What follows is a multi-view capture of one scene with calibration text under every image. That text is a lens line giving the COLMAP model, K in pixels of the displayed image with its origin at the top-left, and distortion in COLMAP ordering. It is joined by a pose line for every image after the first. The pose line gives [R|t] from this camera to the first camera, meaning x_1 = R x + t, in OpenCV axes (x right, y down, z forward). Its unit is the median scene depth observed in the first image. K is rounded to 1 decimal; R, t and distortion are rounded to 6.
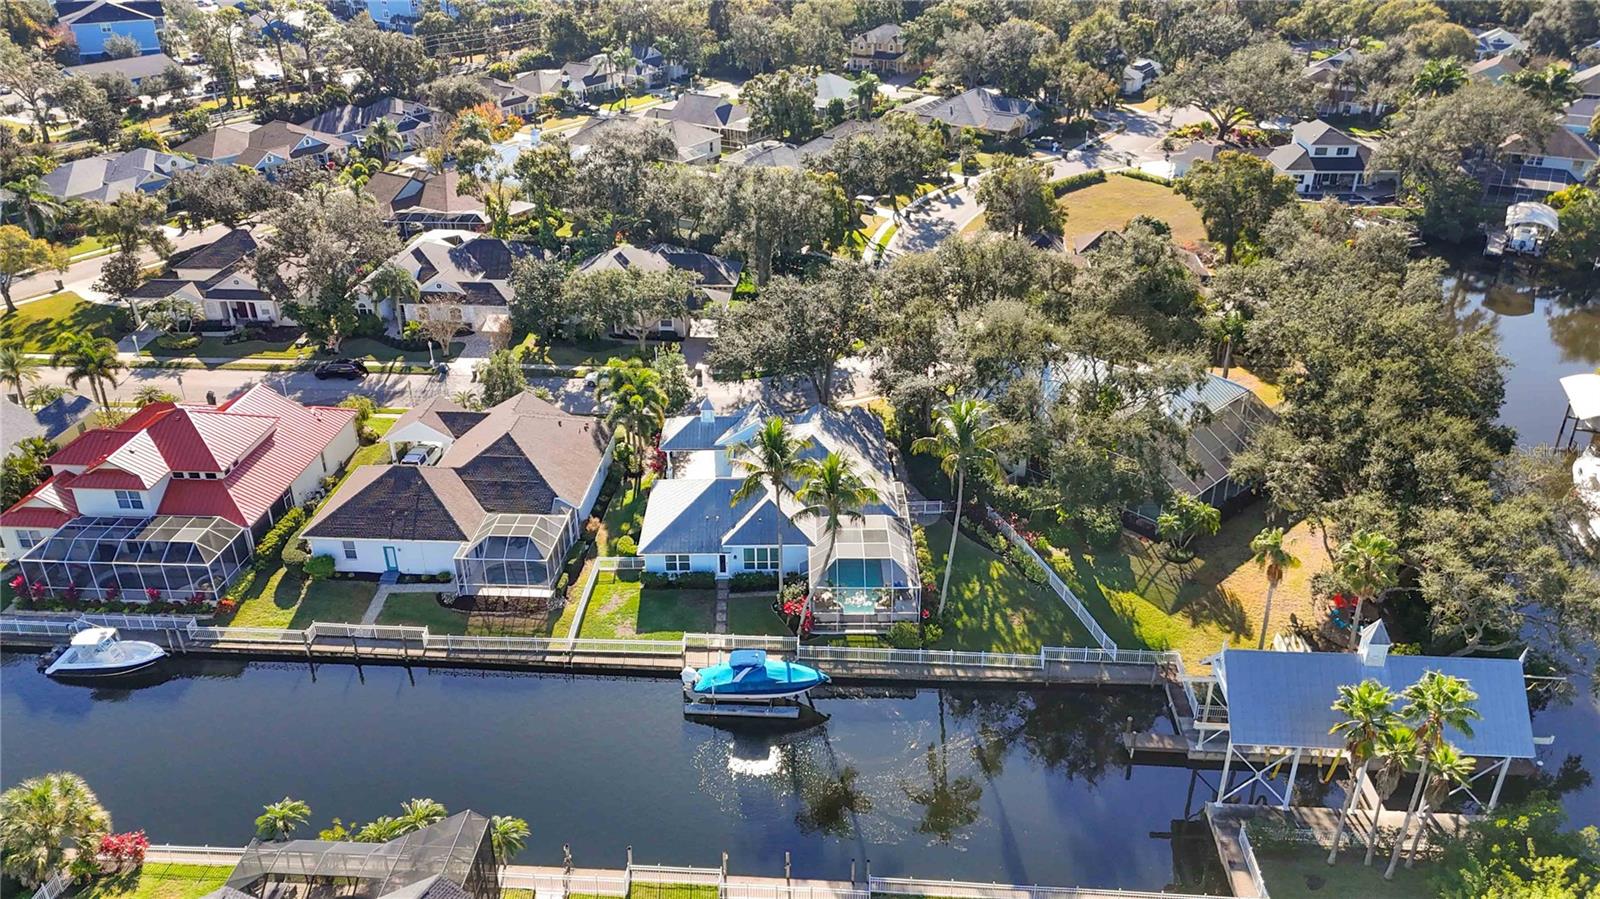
lens RADIAL K [[1158.8, 0, 800.0], [0, 1158.8, 449.5], [0, 0, 1]] dist [0.068777, -0.076509]
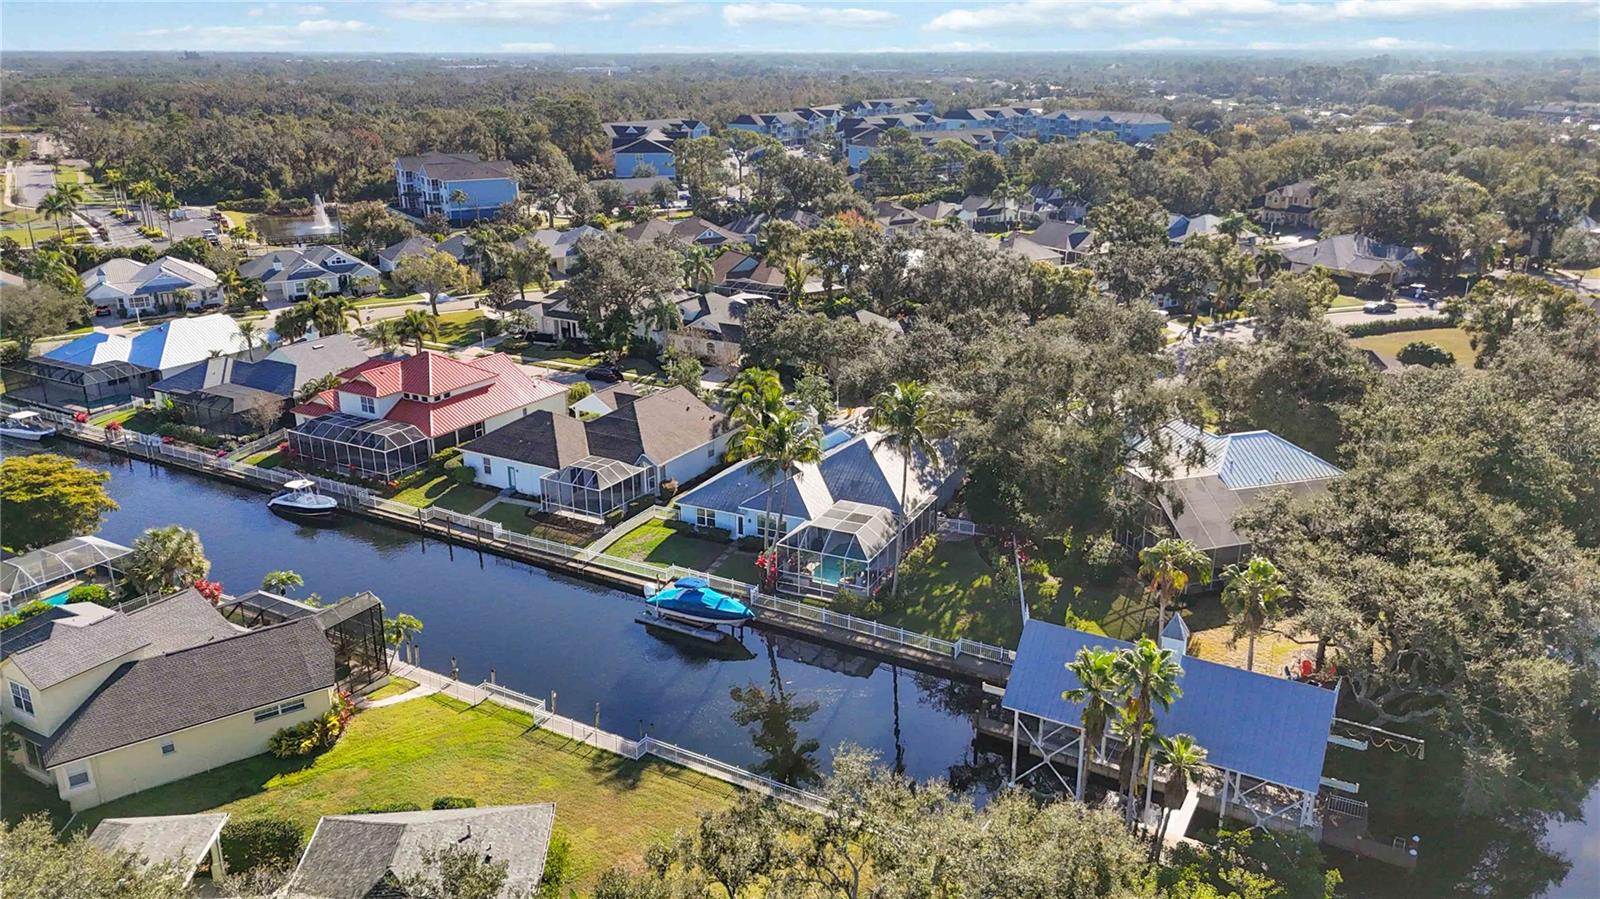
lens RADIAL K [[1158.8, 0, 800.0], [0, 1158.8, 449.5], [0, 0, 1]] dist [0.068777, -0.076509]
pose [[0.896805, 0.144297, -0.418232, 0.443962], [-0.205007, 0.973240, -0.103807, 0.132092], [0.392061, 0.178836, 0.902389, 0.000902]]
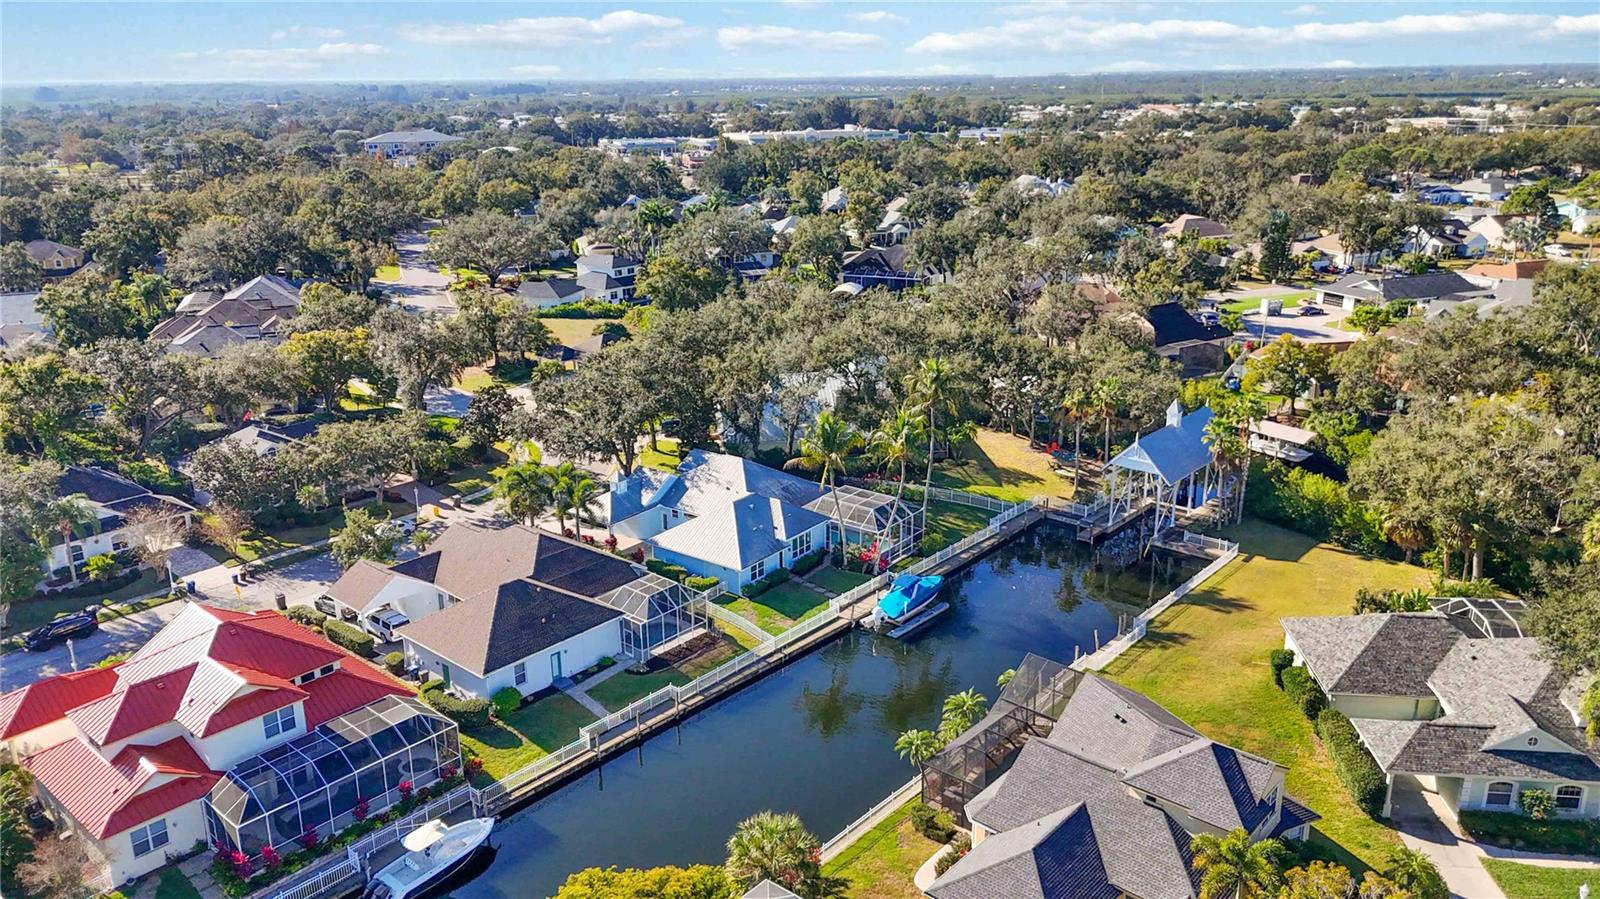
lens RADIAL K [[1158.8, 0, 800.0], [0, 1158.8, 449.5], [0, 0, 1]] dist [0.068777, -0.076509]
pose [[0.607227, -0.239216, 0.757662, -0.937043], [0.367649, 0.929964, -0.001035, 0.001223], [-0.704350, 0.279182, 0.652647, 0.177279]]
